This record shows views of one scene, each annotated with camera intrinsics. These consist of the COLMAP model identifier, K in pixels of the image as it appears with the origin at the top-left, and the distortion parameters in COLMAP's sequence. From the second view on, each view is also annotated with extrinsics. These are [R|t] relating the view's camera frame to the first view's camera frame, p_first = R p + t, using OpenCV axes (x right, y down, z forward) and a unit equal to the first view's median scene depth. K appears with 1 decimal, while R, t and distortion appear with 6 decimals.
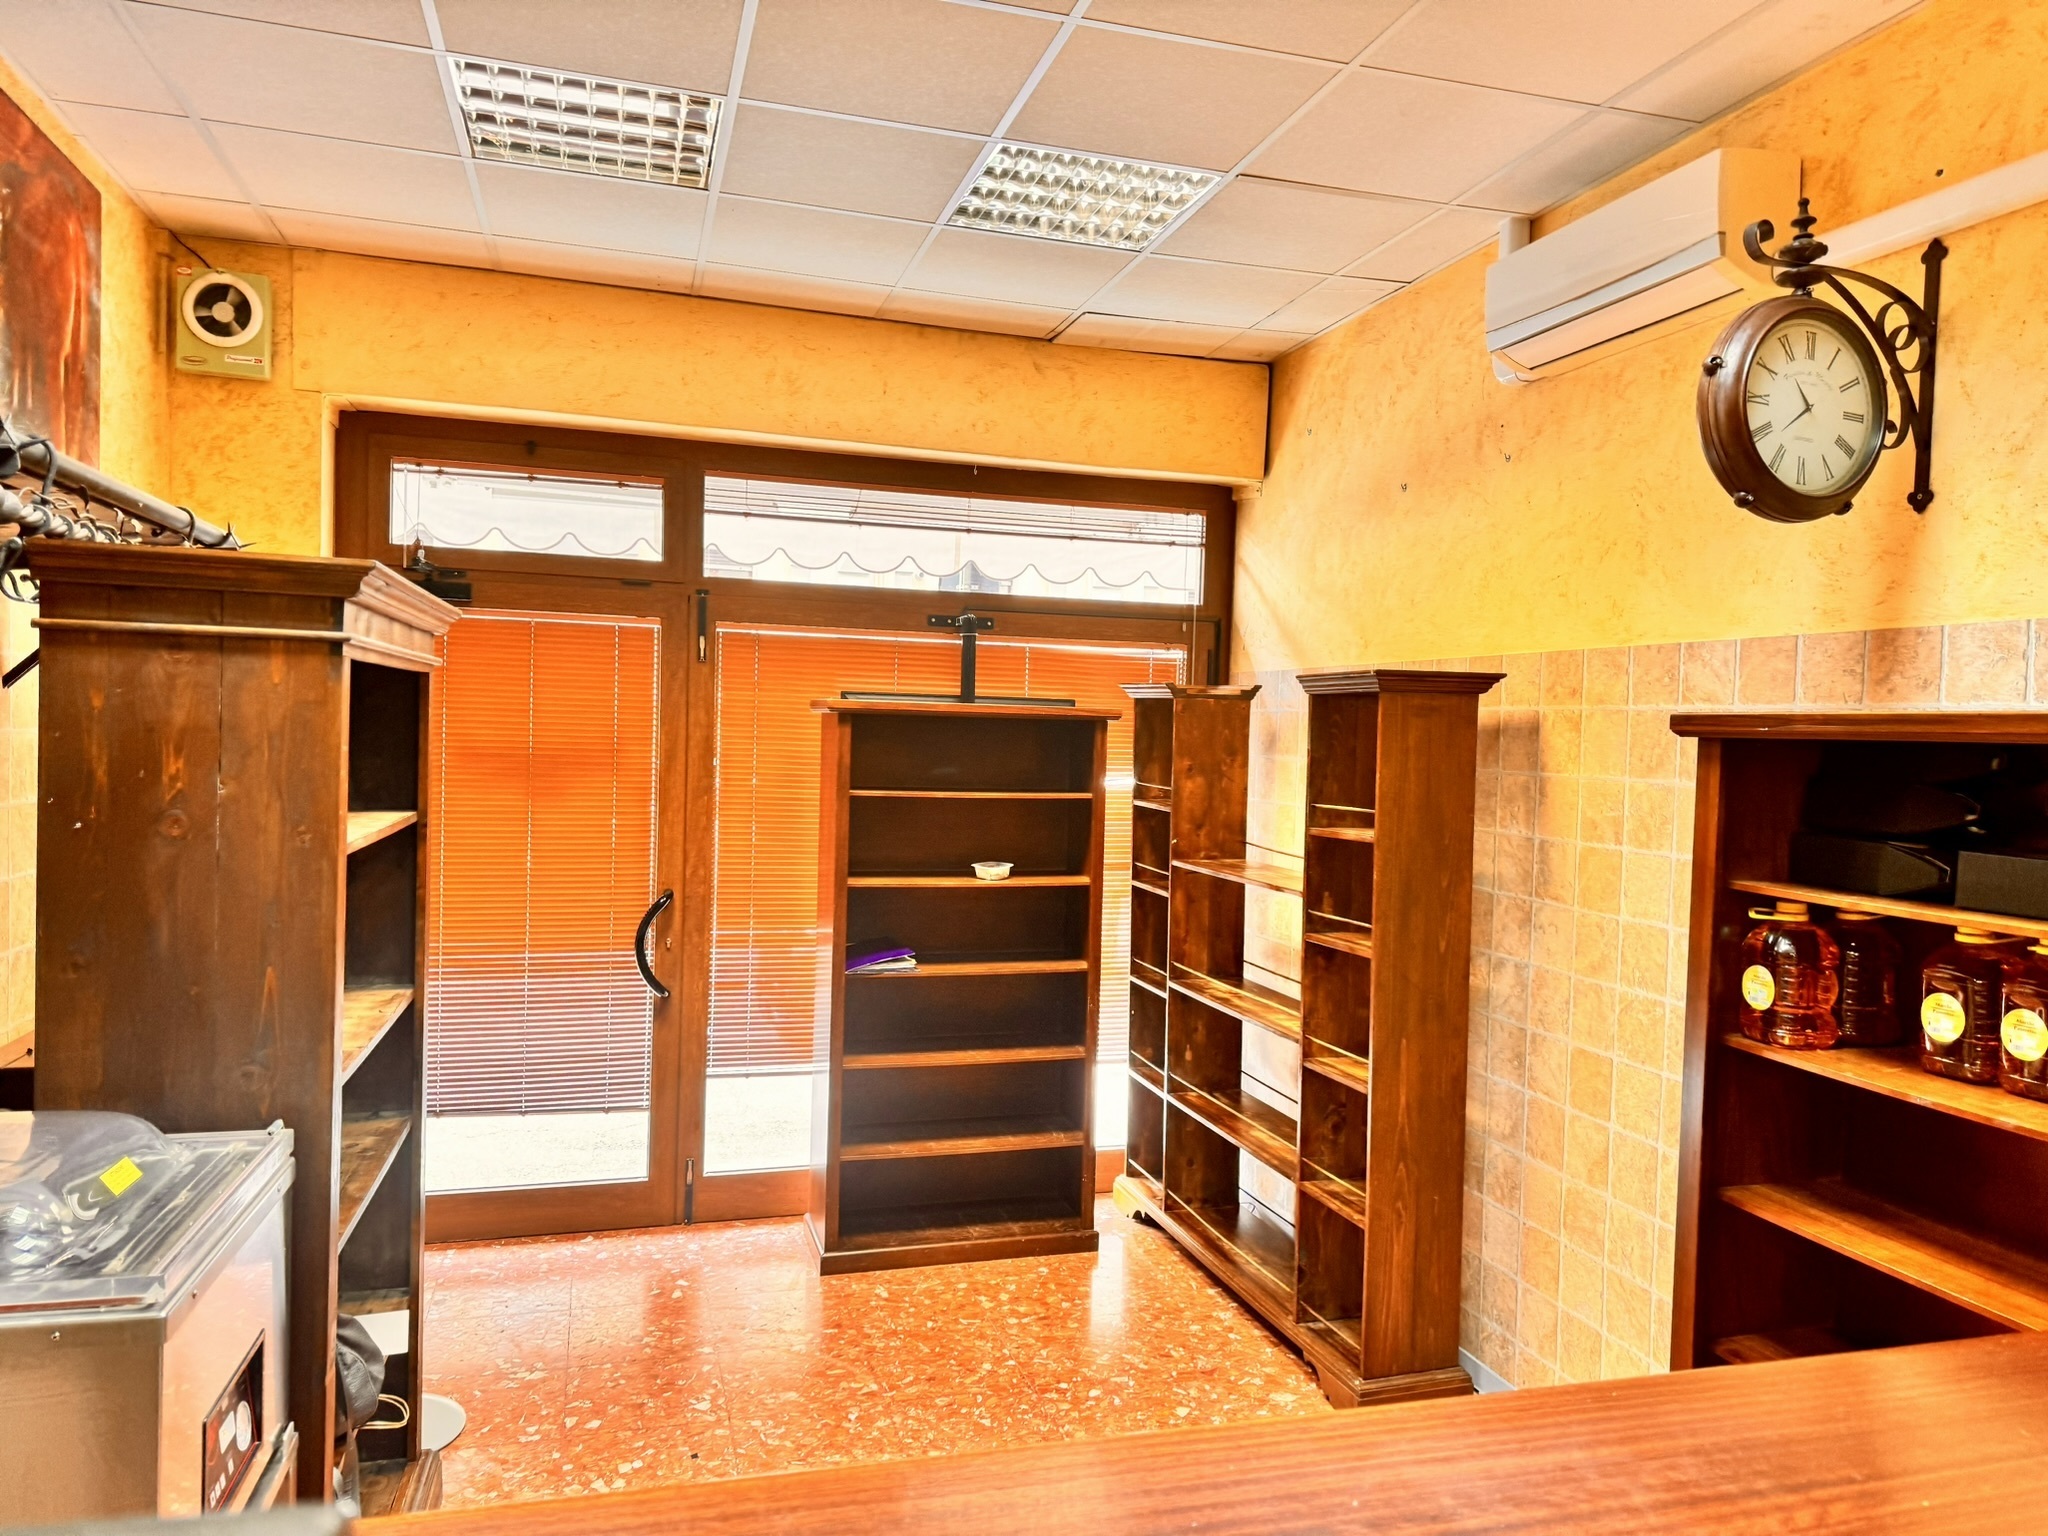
lens RADIAL K [[1442.4, 0, 1029.3], [0, 1442.4, 780.3], [0, 0, 1]] dist [0.116613, -0.159198]
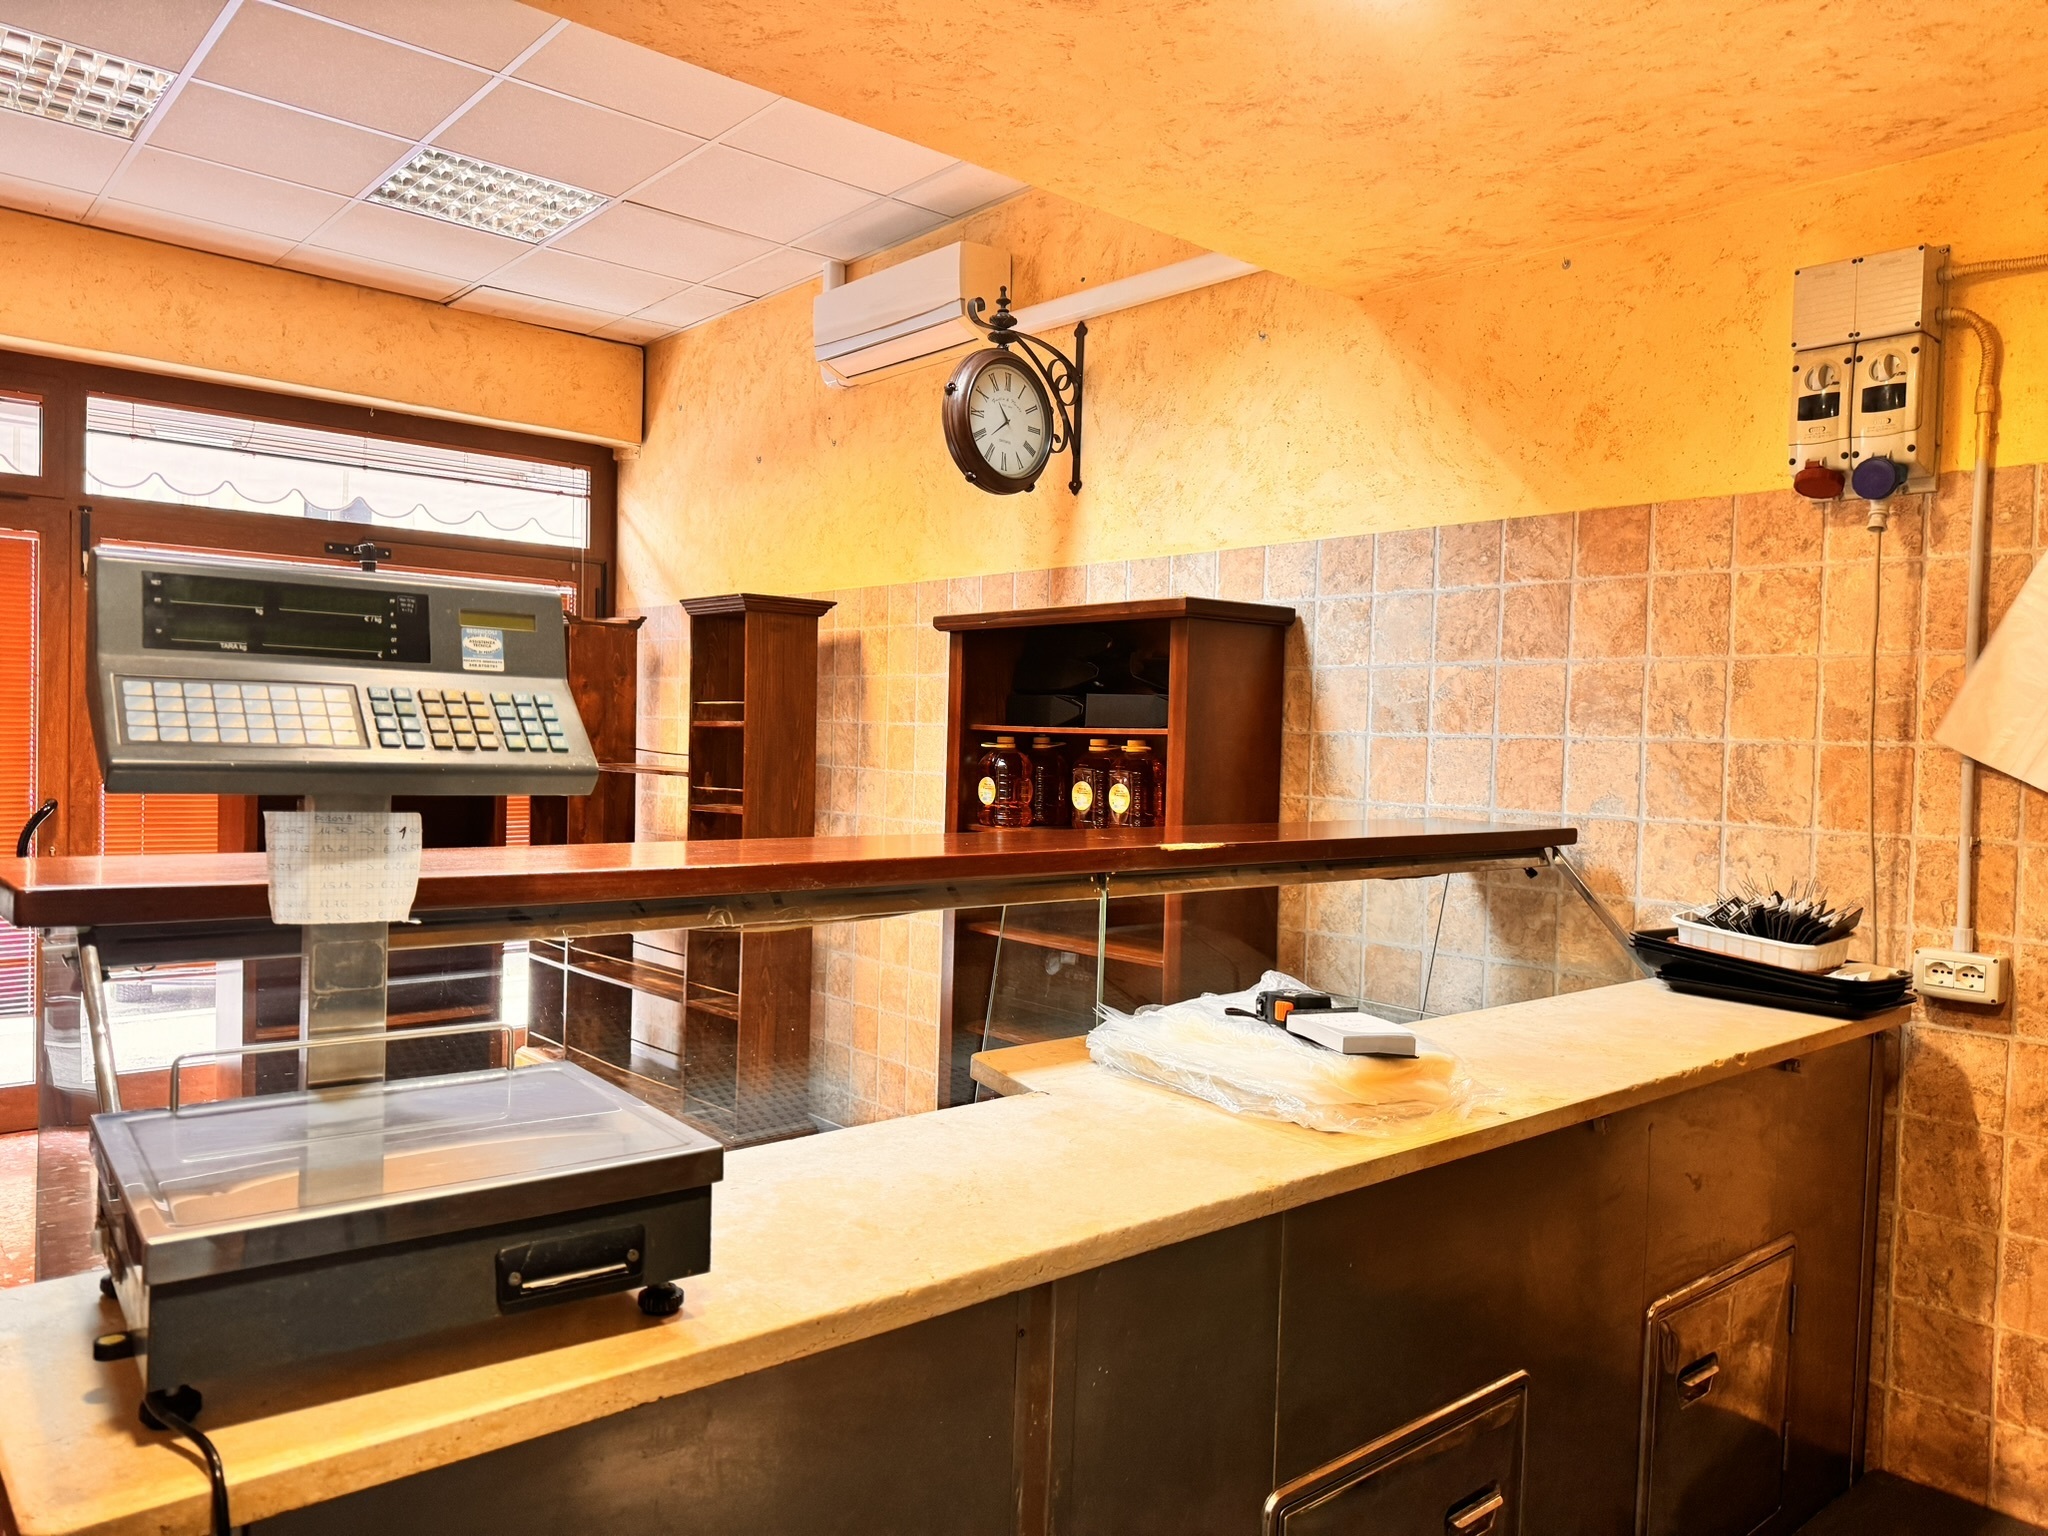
lens RADIAL K [[1442.4, 0, 1029.3], [0, 1442.4, 780.3], [0, 0, 1]] dist [0.116613, -0.159198]
pose [[0.907901, -0.018641, 0.418770, -0.070908], [0.015005, 0.999816, 0.011974, 0.072849], [-0.418916, -0.004588, 0.908013, -0.273497]]
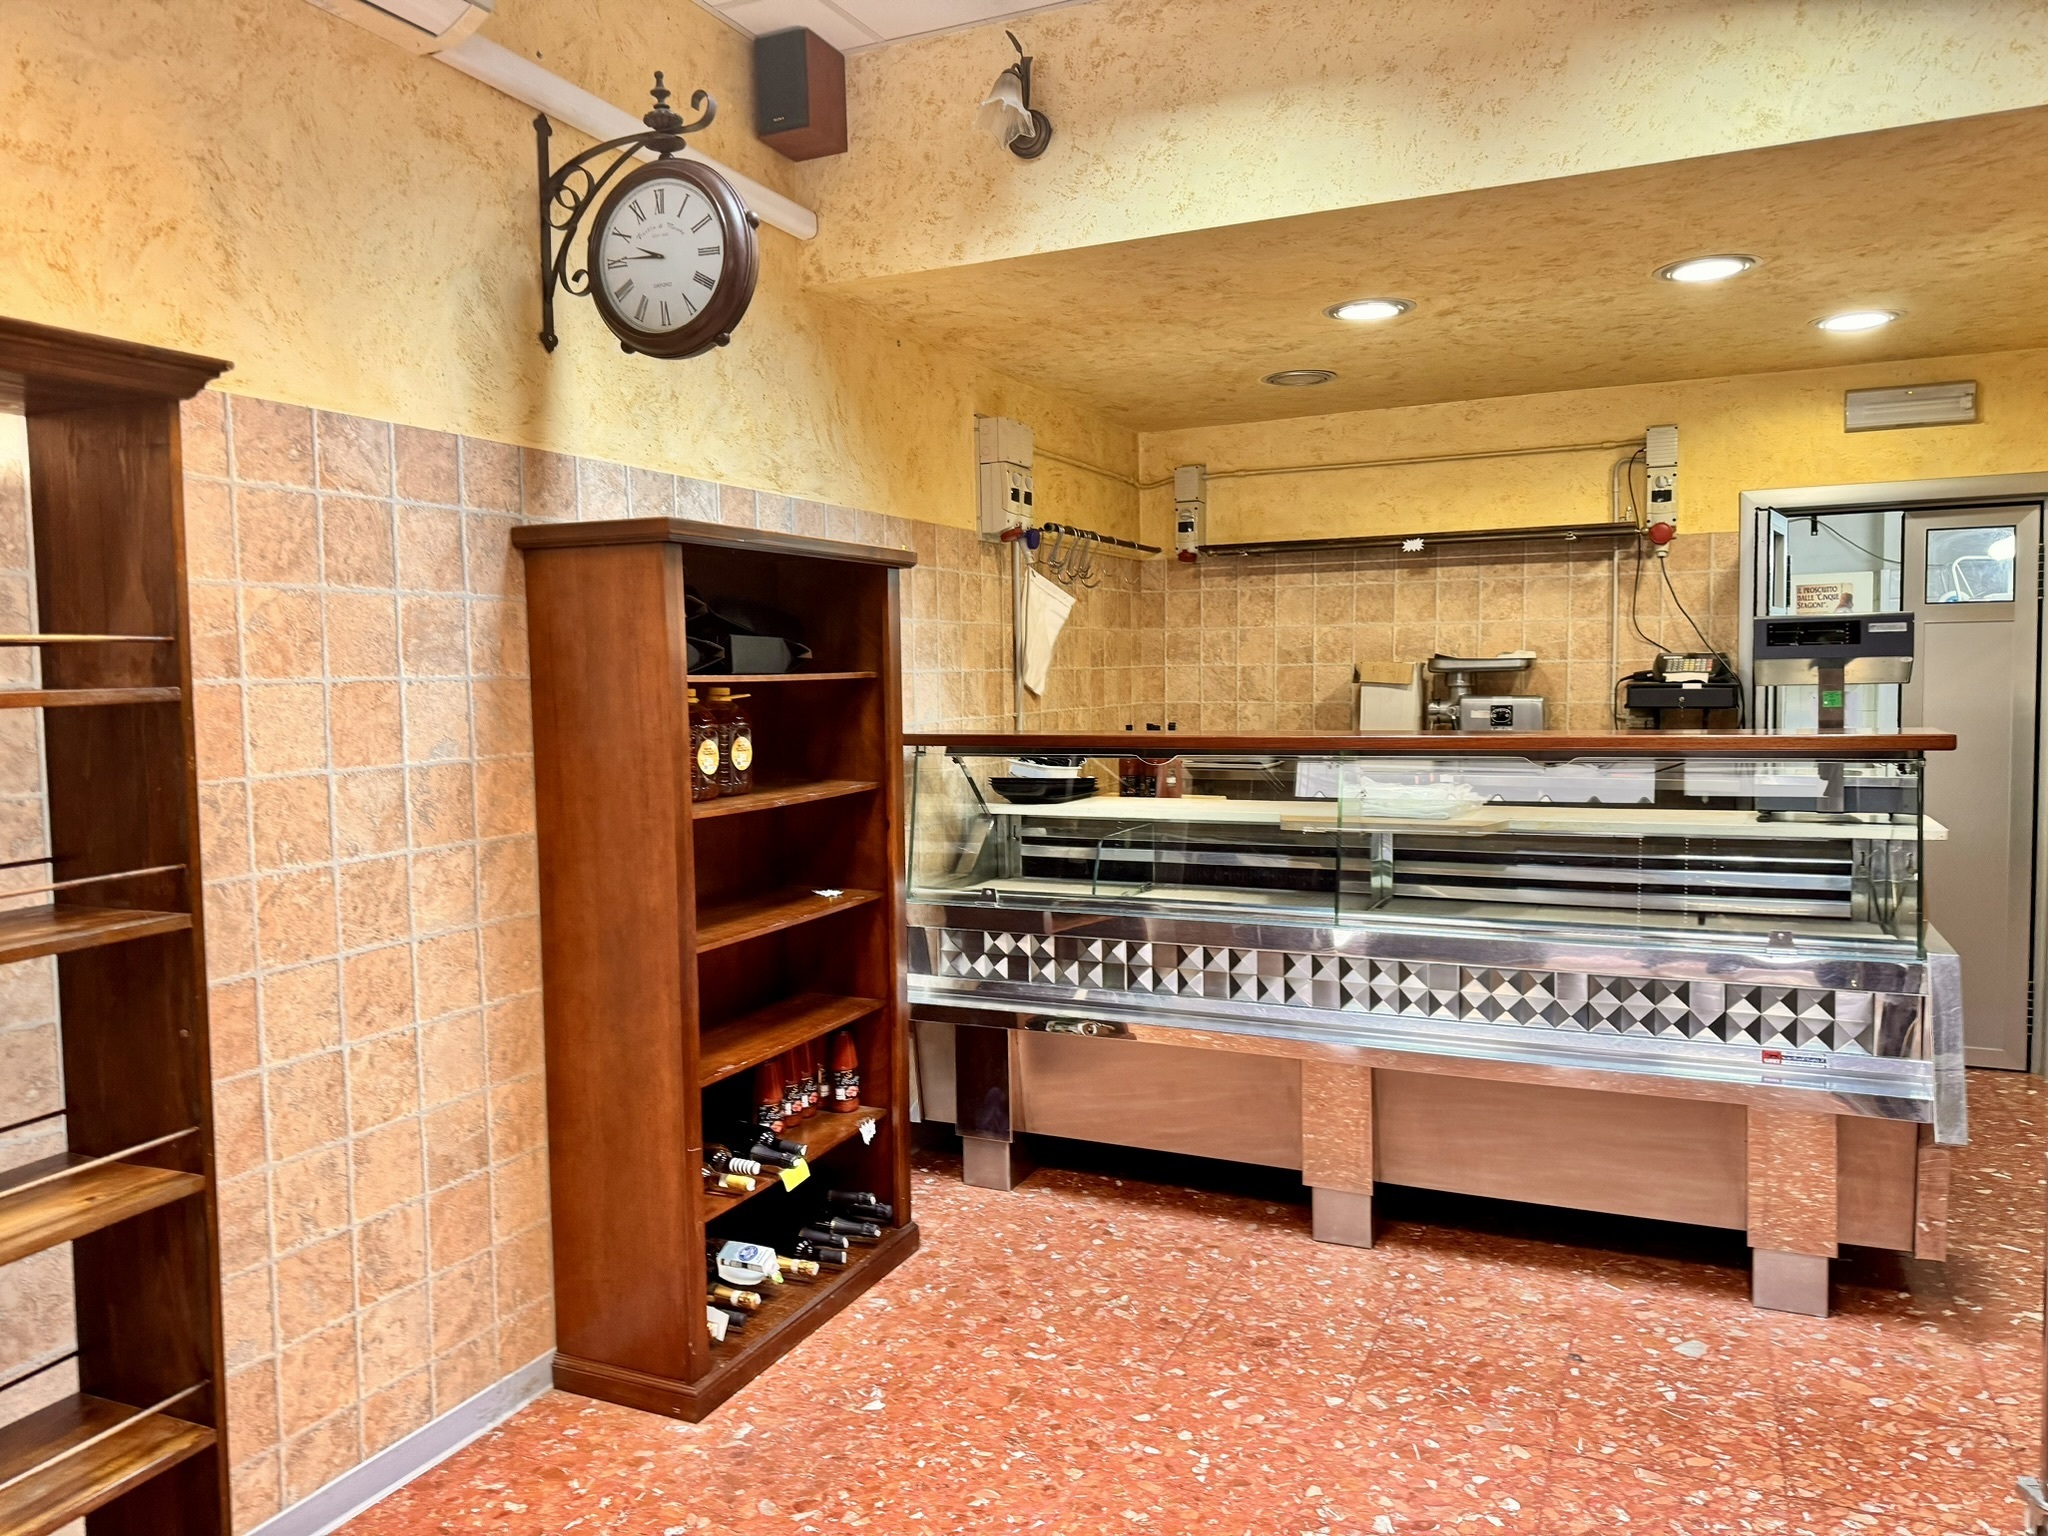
lens RADIAL K [[1459.7, 0, 1031.0], [0, 1459.7, 763.6], [0, 0, 1]] dist [0.114237, -0.140425]
pose [[-0.759129, -0.055805, 0.648544, -0.301911], [0.021146, 0.993678, 0.110255, 0.012553], [-0.650597, 0.097412, -0.753150, 1.098779]]
